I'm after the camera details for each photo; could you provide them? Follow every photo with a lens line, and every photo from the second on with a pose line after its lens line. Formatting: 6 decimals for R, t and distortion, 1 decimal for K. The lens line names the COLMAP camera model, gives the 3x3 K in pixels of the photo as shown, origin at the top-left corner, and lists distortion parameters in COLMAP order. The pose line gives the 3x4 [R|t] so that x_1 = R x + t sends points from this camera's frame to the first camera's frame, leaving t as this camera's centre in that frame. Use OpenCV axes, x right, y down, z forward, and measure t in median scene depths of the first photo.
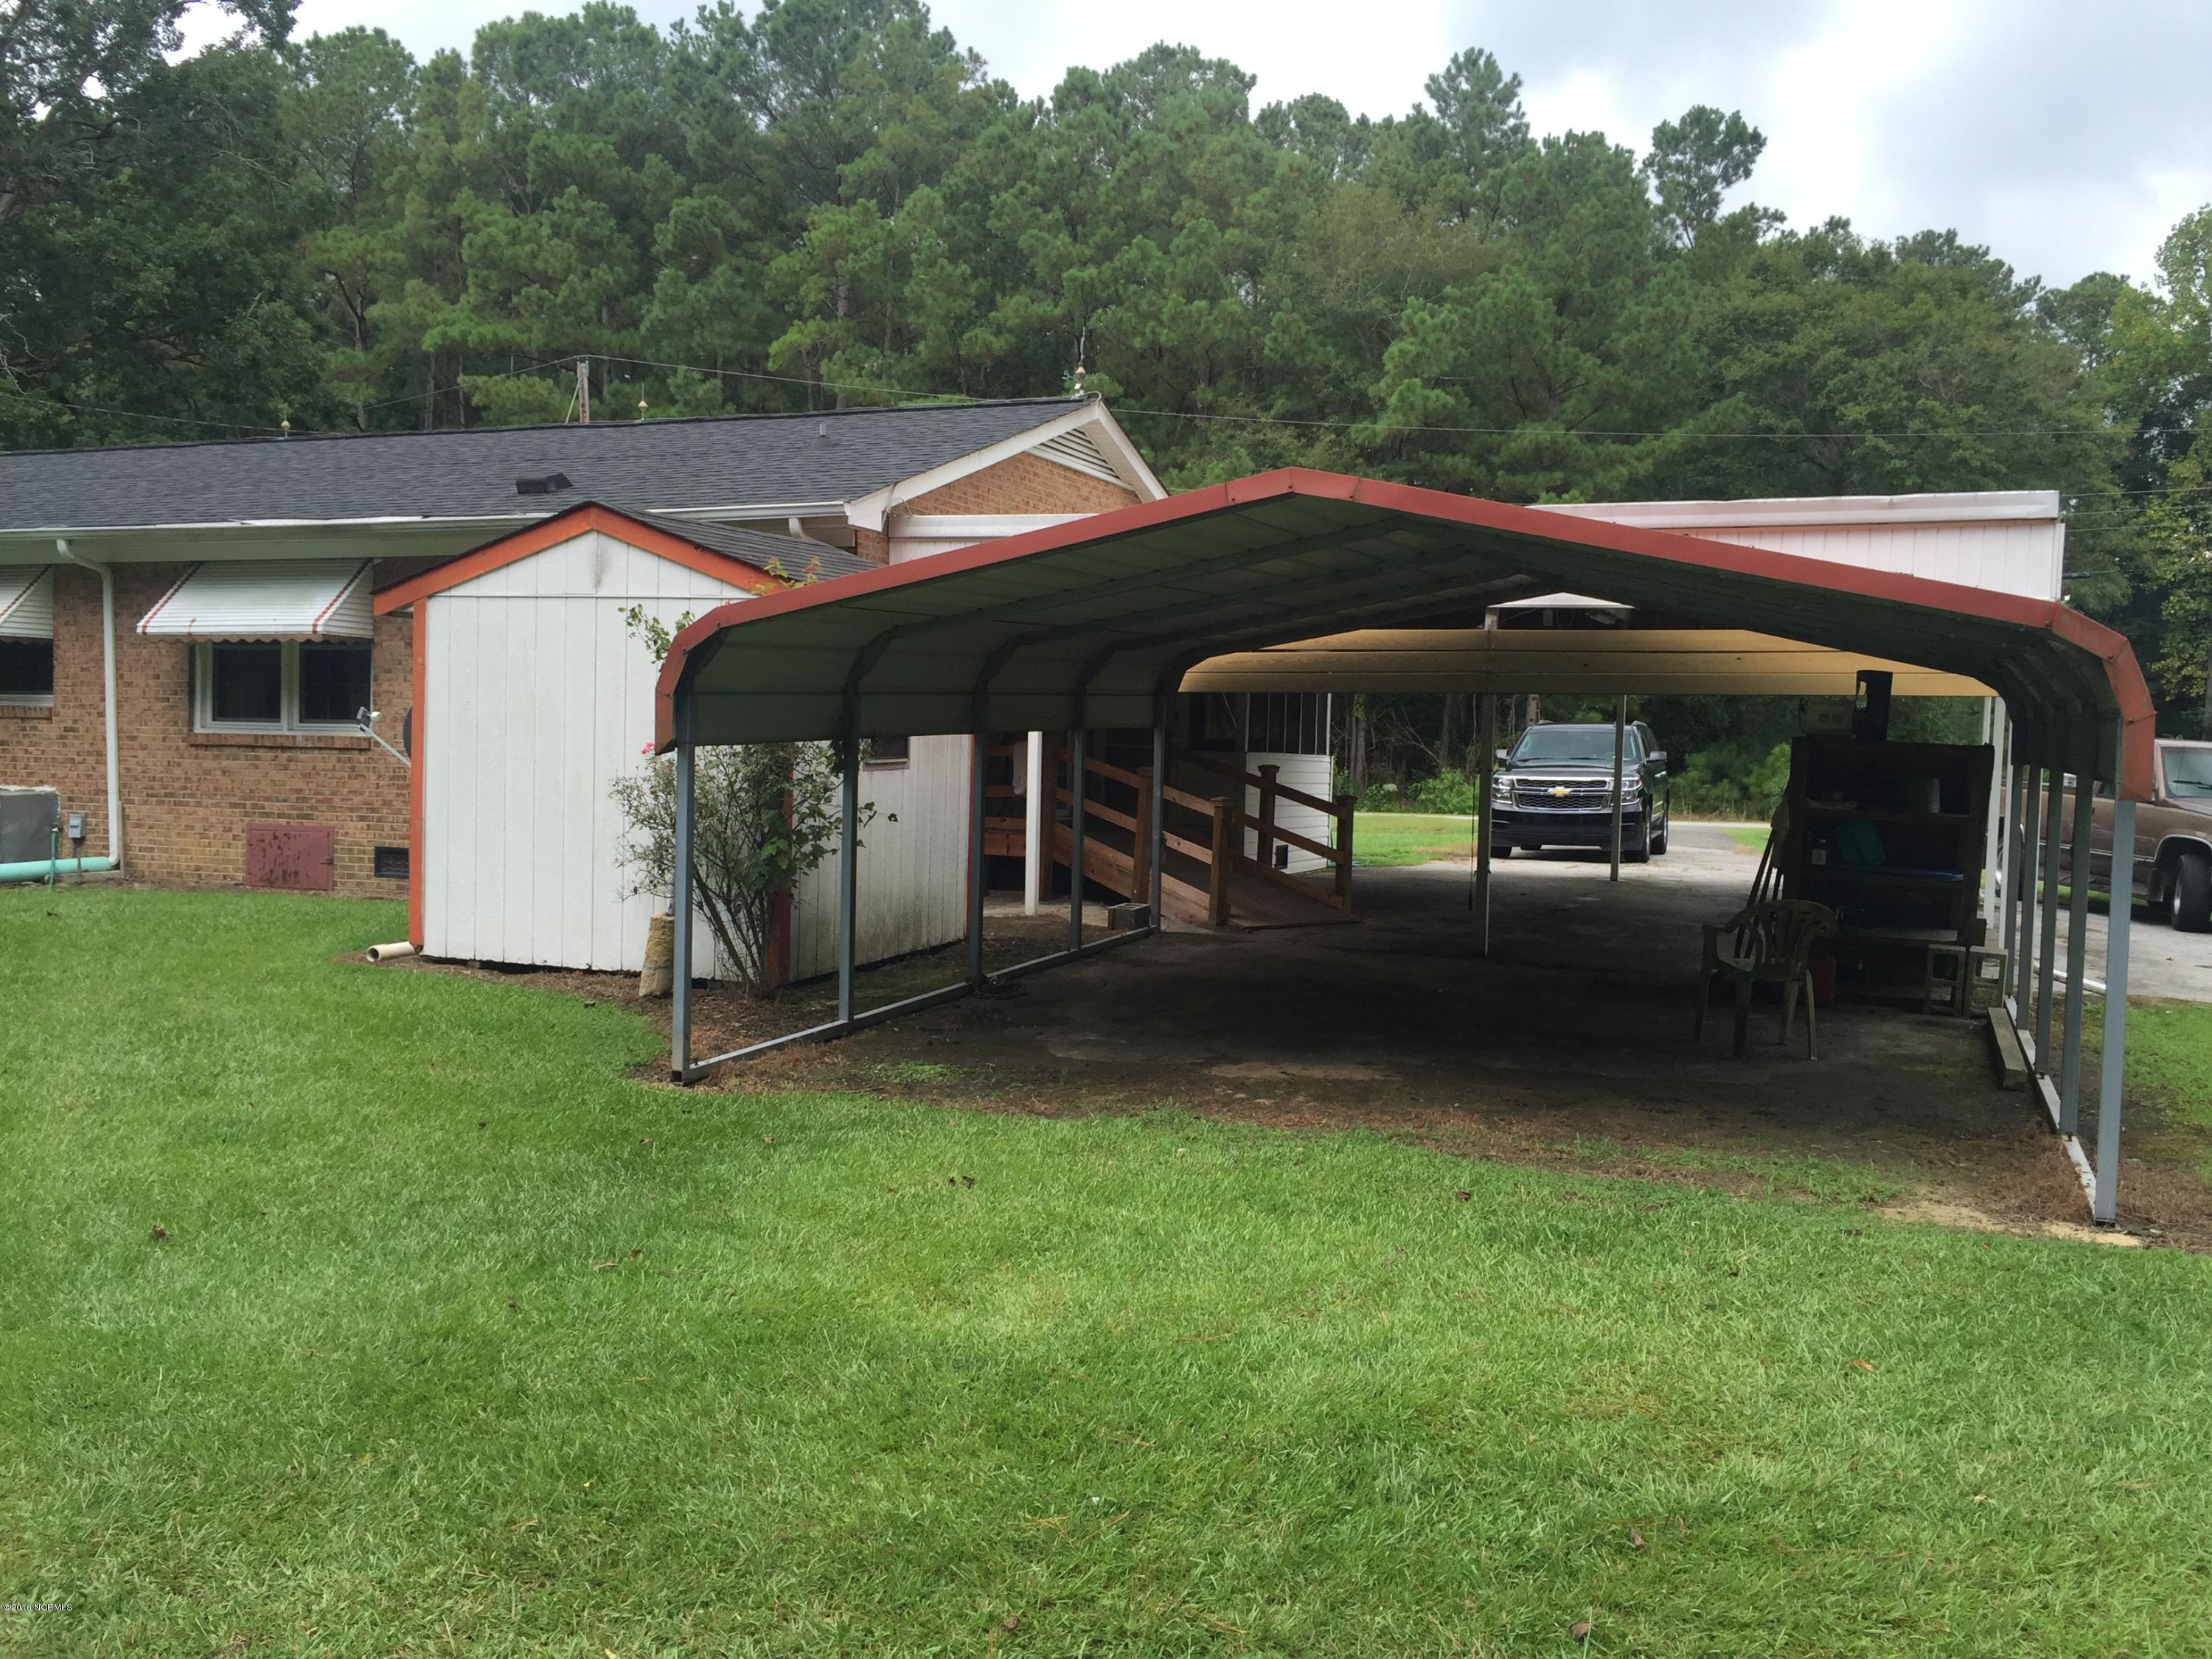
lens RADIAL K [[1866.9, 0, 1104.9], [0, 1866.9, 825.5], [0, 0, 1]] dist [0.053369, -0.032636]
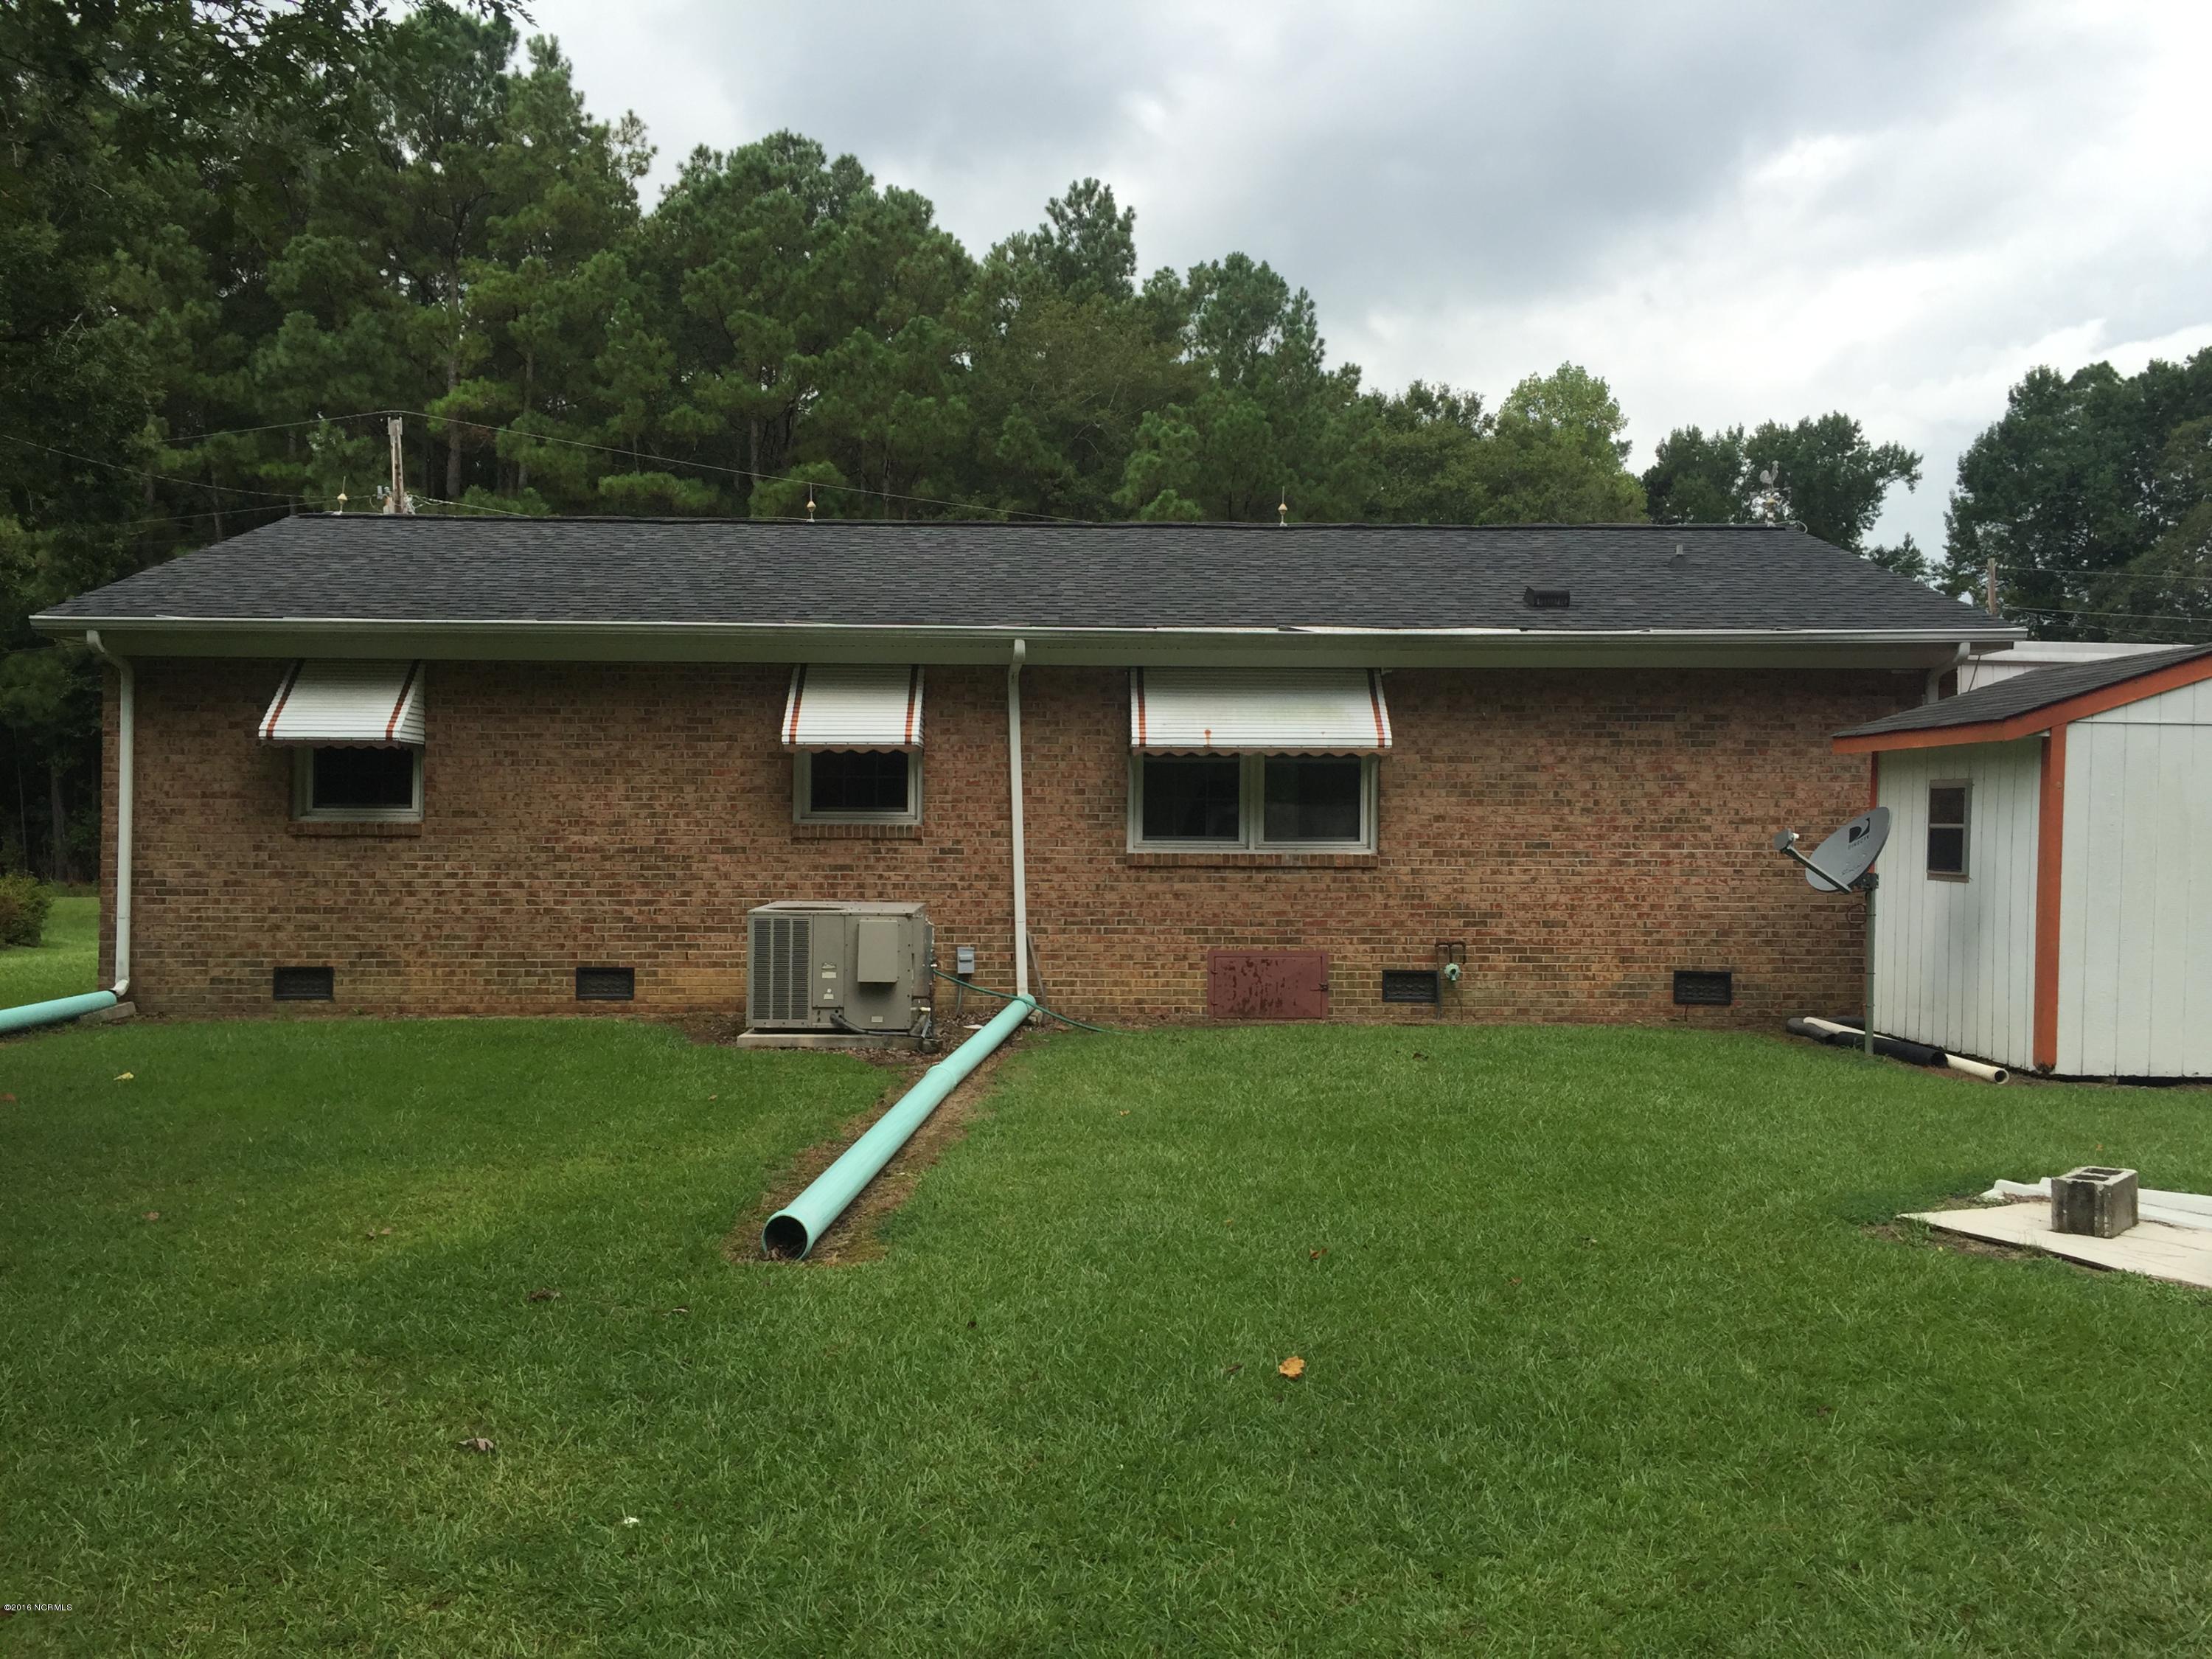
lens RADIAL K [[1866.9, 0, 1106.4], [0, 1866.9, 831.9], [0, 0, 1]] dist [0.053369, -0.032636]
pose [[0.923385, -0.011153, 0.383713, -0.835965], [0.027836, 0.998892, -0.037953, -0.025277], [-0.382864, 0.045727, 0.922672, 0.169629]]
